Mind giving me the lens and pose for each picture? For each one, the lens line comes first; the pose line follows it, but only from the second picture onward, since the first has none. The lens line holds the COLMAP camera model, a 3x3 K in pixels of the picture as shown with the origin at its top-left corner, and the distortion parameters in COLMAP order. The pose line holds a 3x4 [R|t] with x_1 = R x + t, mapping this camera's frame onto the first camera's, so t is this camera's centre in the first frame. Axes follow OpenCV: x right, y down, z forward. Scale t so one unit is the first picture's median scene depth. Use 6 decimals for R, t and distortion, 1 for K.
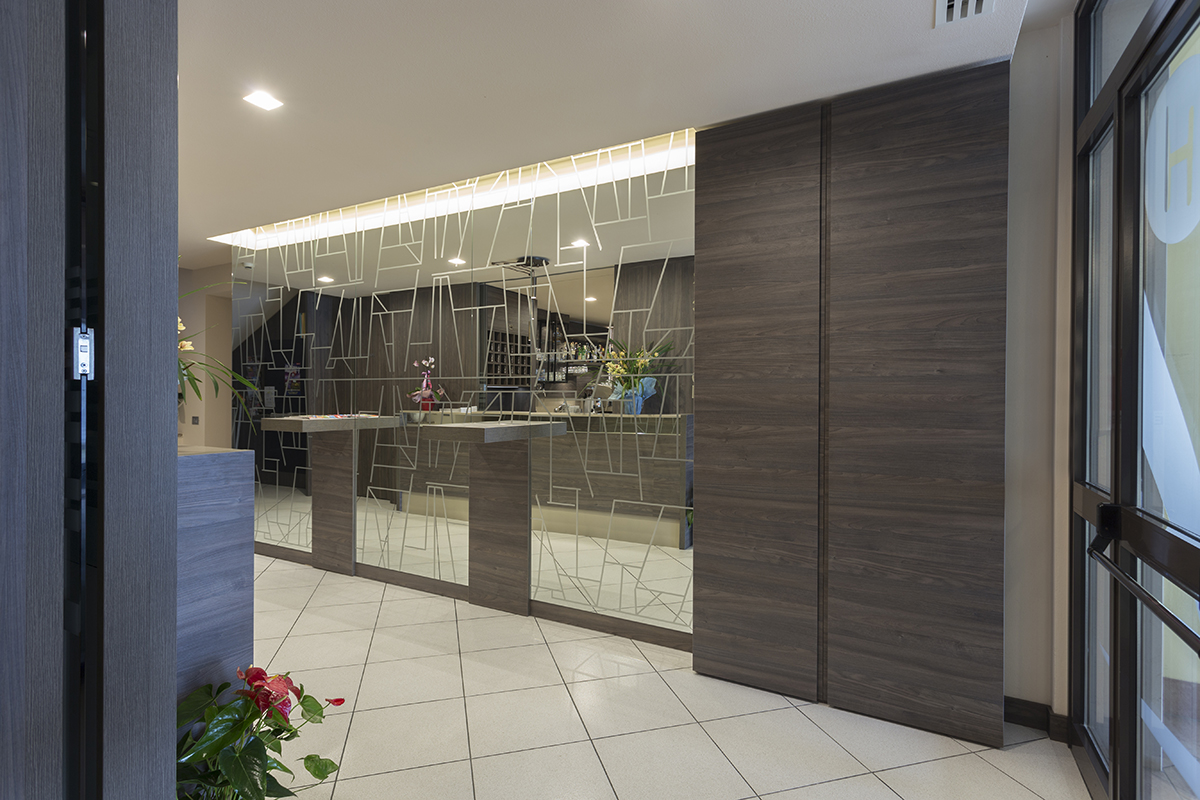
lens RADIAL K [[586.1, 0, 593.0], [0, 586.1, 400.7], [0, 0, 1]] dist [0.015661, -0.000276]
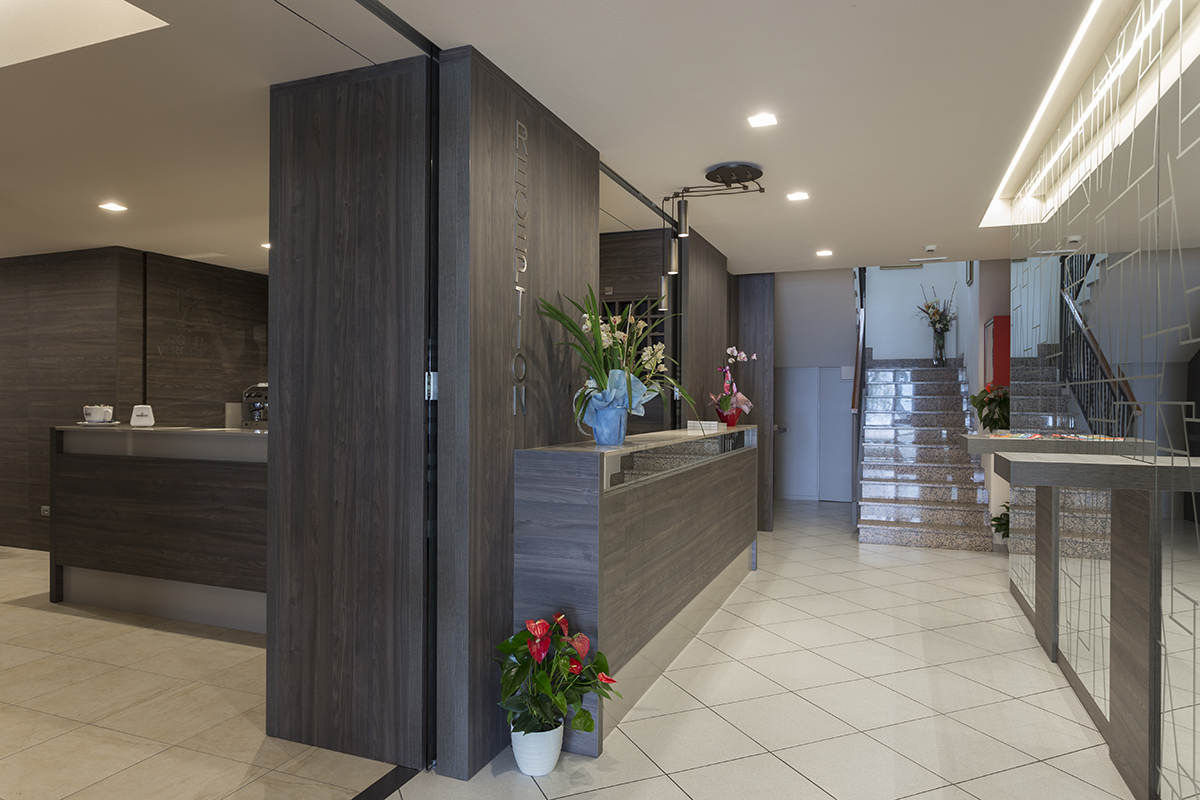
lens RADIAL K [[740.8, 0, 597.5], [0, 740.8, 396.9], [0, 0, 1]] dist [0.004510, -0.000294]
pose [[0.130593, -0.014189, -0.991334, 0.514531], [-0.009042, 0.999839, -0.015502, -0.004540], [0.991395, 0.010988, 0.130444, 0.413874]]
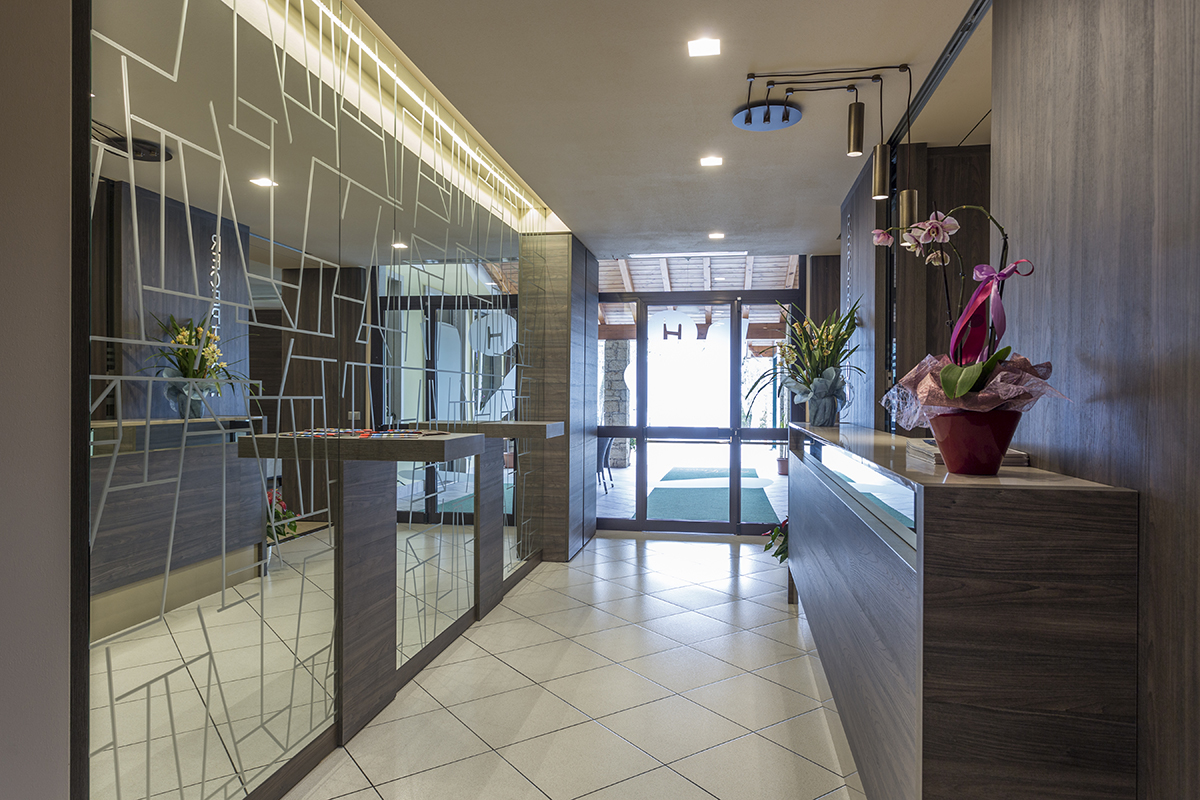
lens RADIAL K [[740.8, 0, 598.1], [0, 740.8, 399.3], [0, 0, 1]] dist [0.004510, -0.000294]
pose [[-0.339430, -0.010200, 0.940576, -1.475236], [-0.004975, 0.999947, 0.009048, -0.015126], [-0.940618, -0.001609, -0.339463, 1.322240]]
